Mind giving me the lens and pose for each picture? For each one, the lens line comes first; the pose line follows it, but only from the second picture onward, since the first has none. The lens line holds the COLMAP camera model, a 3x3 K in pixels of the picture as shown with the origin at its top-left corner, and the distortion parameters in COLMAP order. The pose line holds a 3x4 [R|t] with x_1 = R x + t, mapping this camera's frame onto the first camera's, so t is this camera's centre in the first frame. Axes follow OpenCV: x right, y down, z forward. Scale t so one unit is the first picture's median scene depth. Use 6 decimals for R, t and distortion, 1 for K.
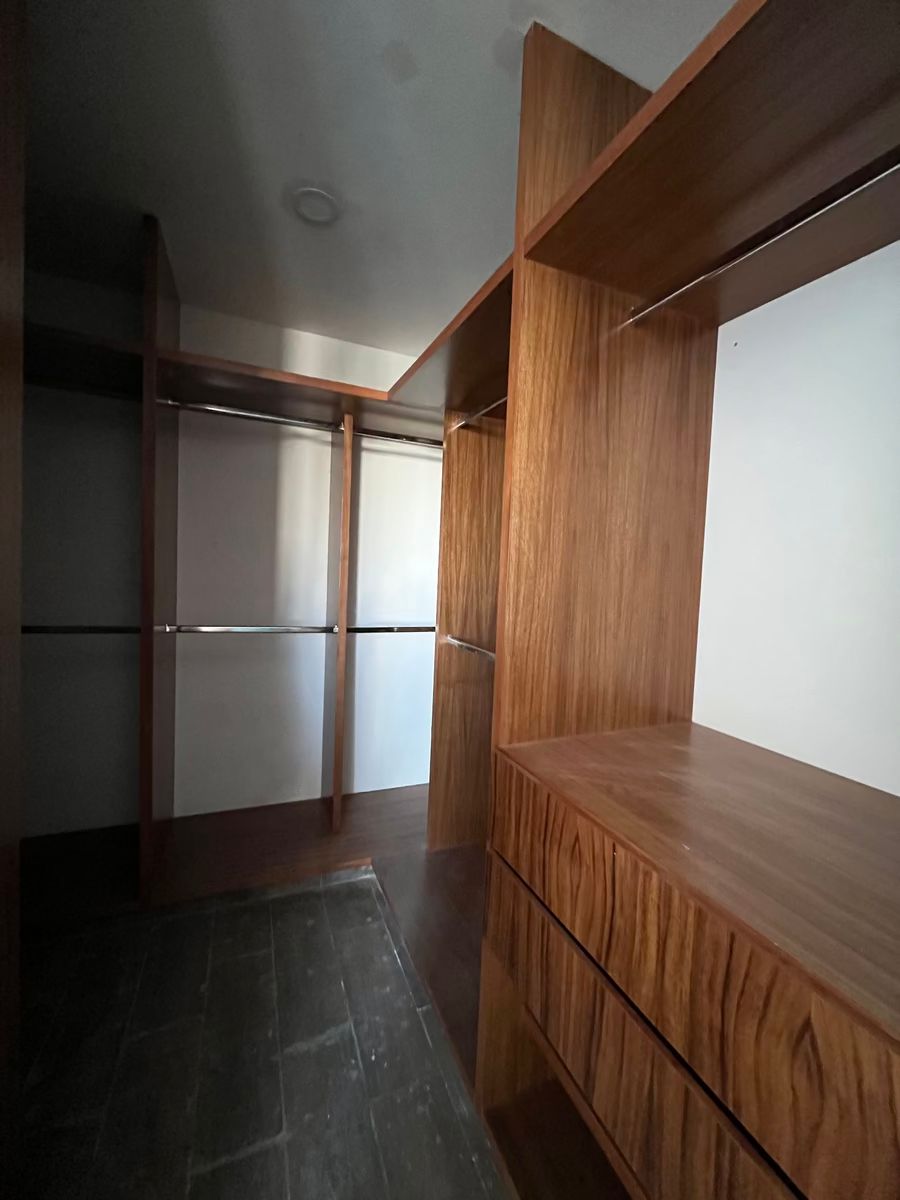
lens RADIAL K [[483.7, 0, 455.8], [0, 483.7, 596.6], [0, 0, 1]] dist [-0.008913, 0.000357]
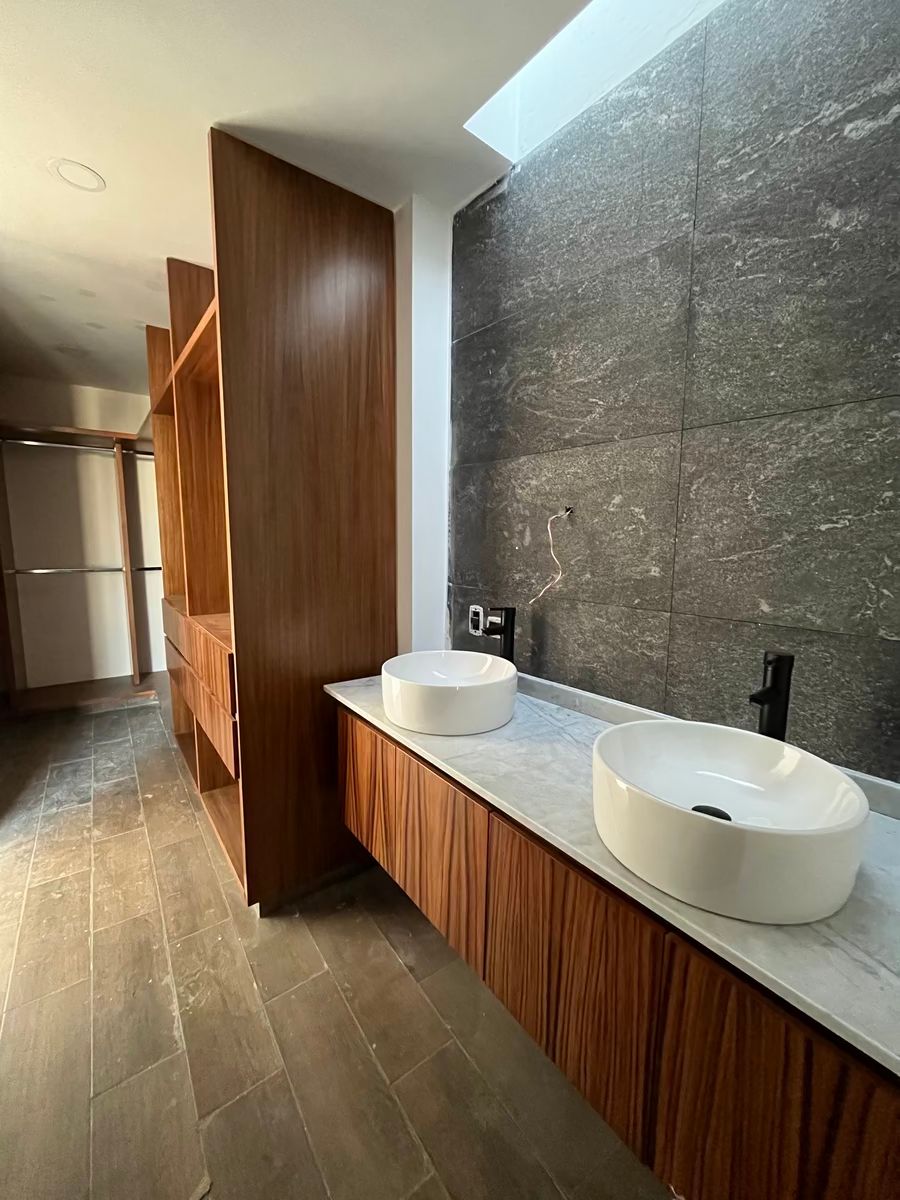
lens RADIAL K [[483.7, 0, 443.1], [0, 483.7, 599.7], [0, 0, 1]] dist [-0.008913, 0.000357]
pose [[0.976703, -0.053934, 0.207707, 0.523420], [0.037119, 0.995772, 0.084021, 0.084606], [-0.211360, -0.074354, 0.974576, -0.976627]]
